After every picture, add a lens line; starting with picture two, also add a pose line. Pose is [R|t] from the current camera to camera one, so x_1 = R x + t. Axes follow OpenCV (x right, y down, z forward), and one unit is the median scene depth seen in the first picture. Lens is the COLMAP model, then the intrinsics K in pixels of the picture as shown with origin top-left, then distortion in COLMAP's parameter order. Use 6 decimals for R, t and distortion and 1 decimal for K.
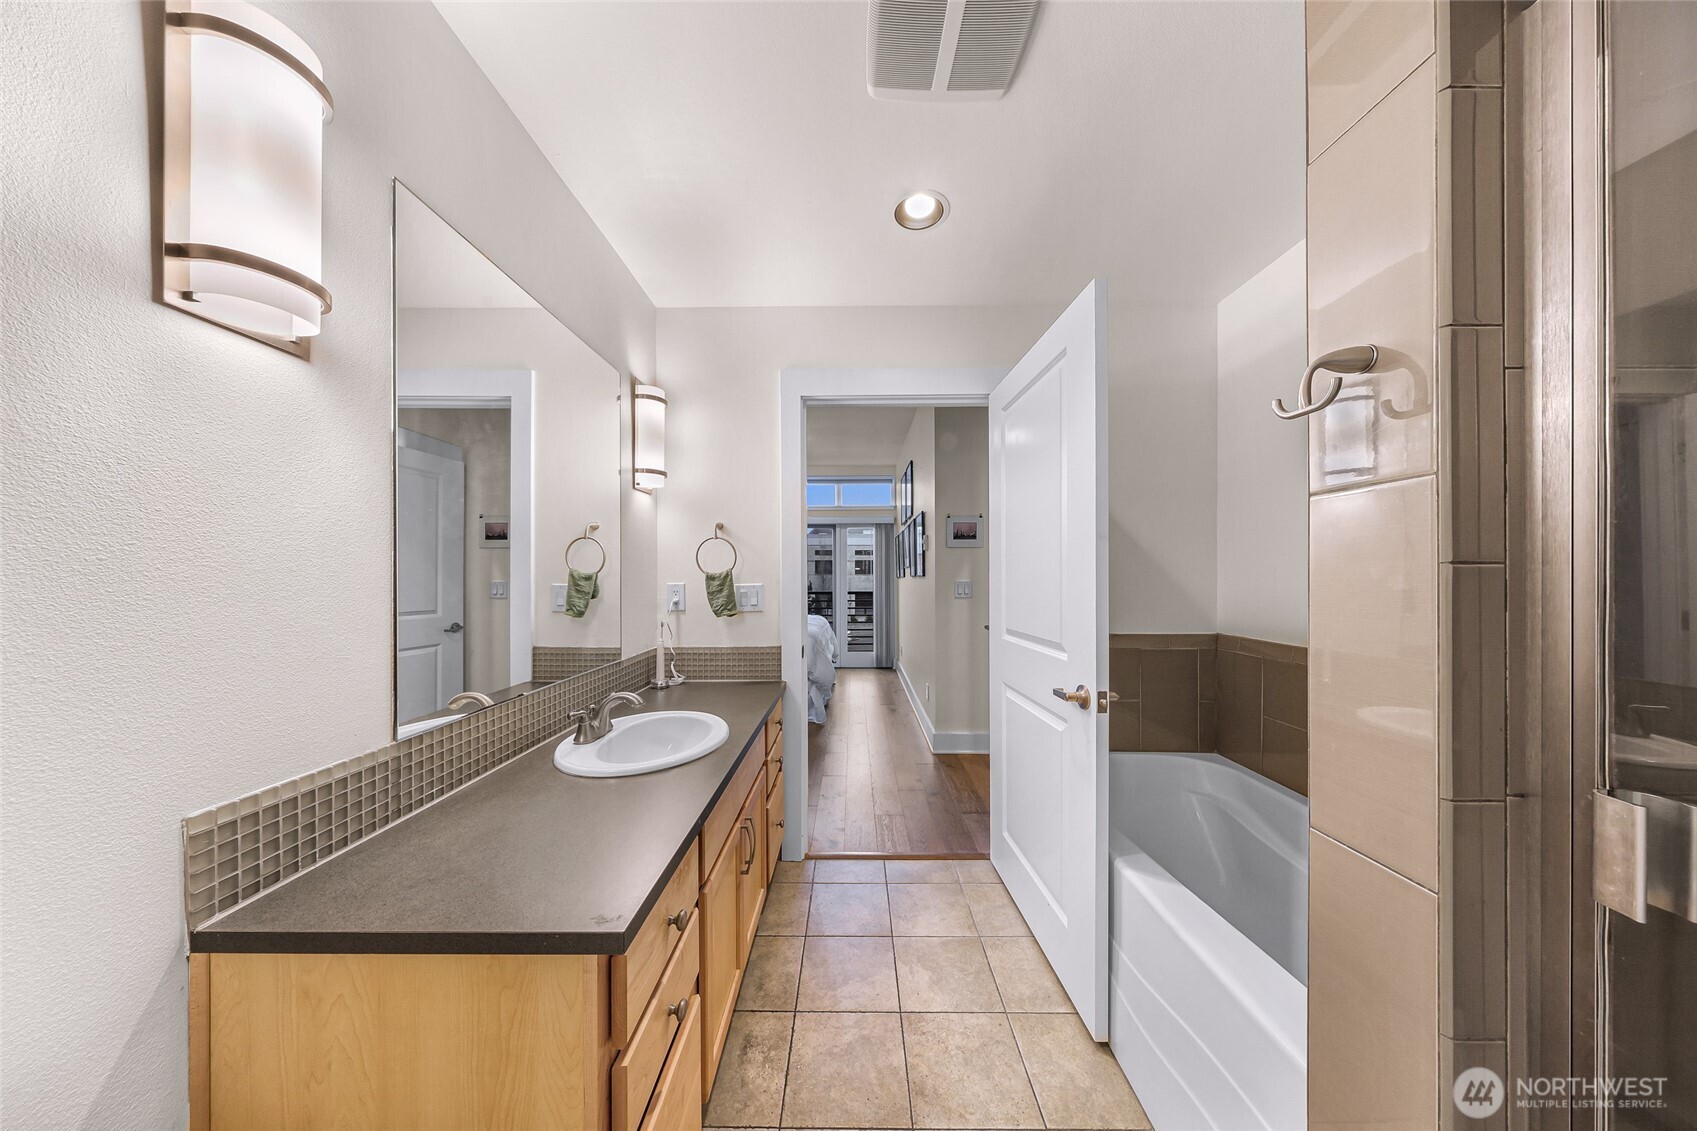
lens RADIAL K [[470.7, 0, 845.7], [0, 470.7, 574.2], [0, 0, 1]] dist [-0.000896, -0.000038]
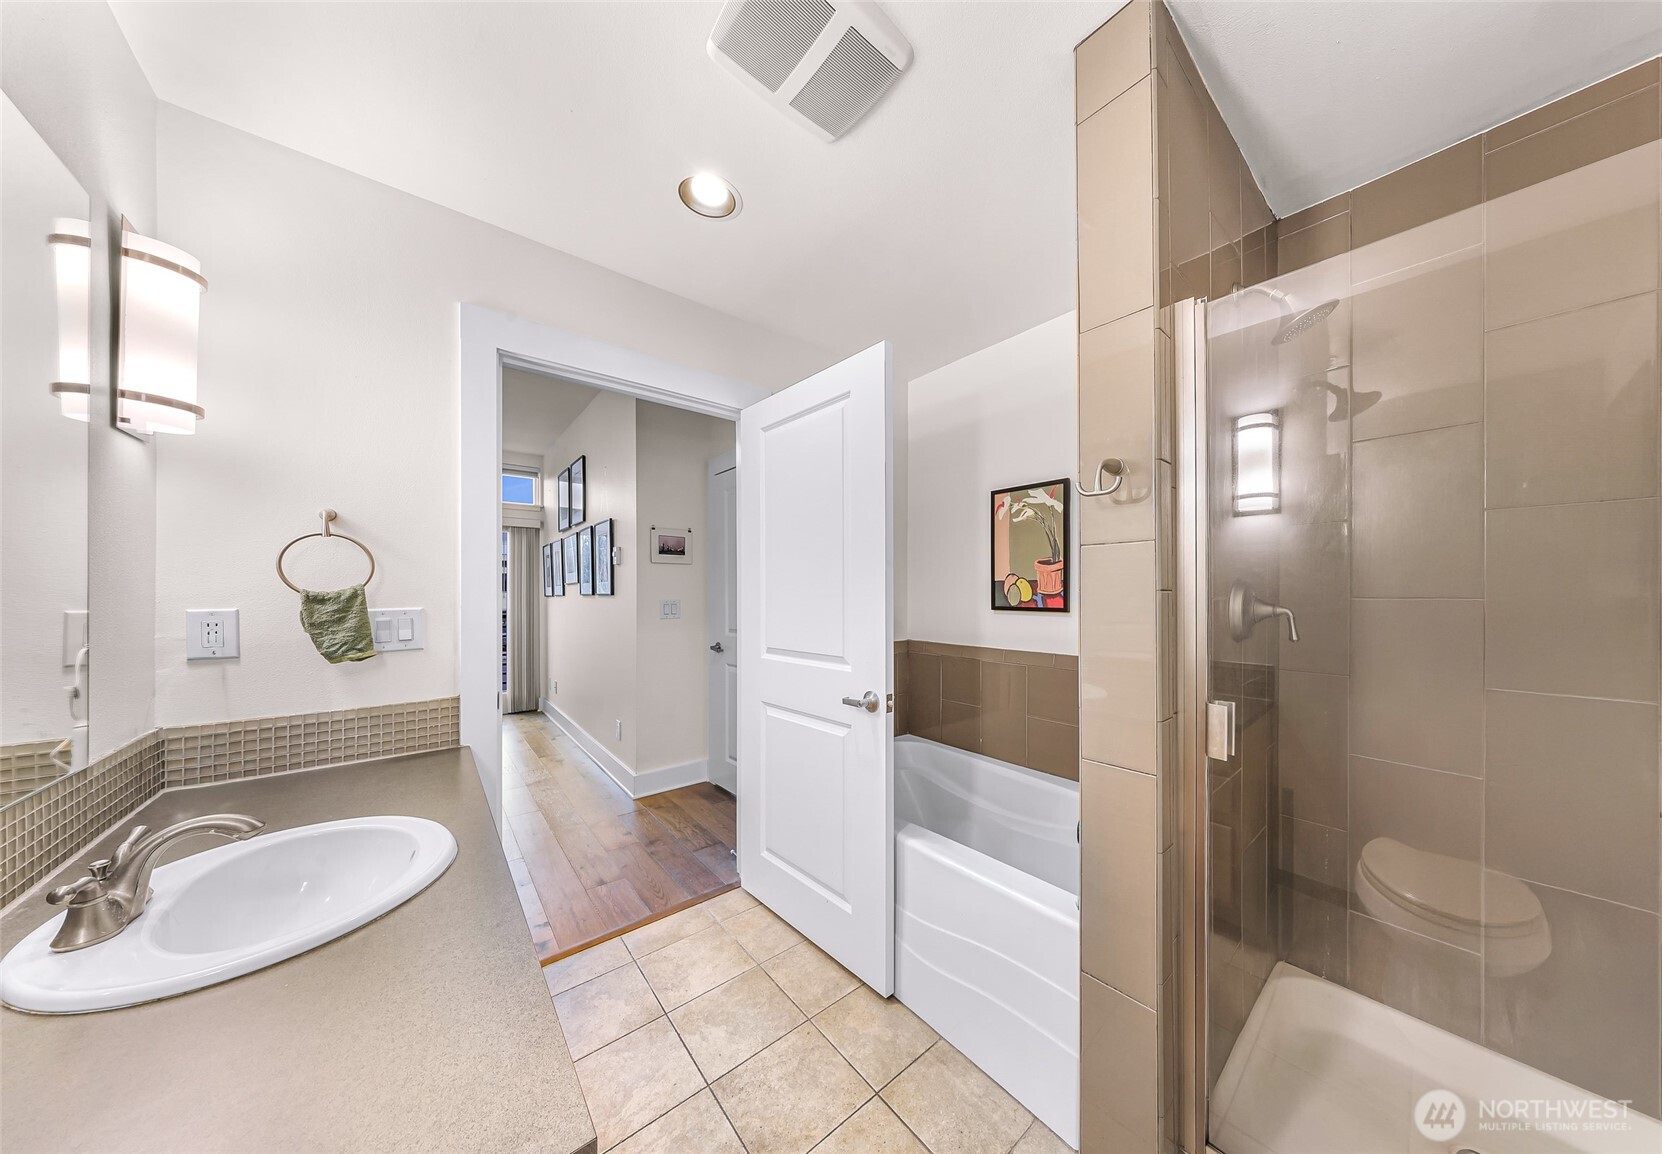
lens RADIAL K [[505.8, 0, 832.4], [0, 505.8, 588.9], [0, 0, 1]] dist [0.001087, -0.000106]
pose [[0.764297, 0.004644, 0.644848, -0.234720], [-0.001336, 0.999983, -0.005617, -0.003745], [-0.644863, 0.003431, 0.764290, 0.079449]]
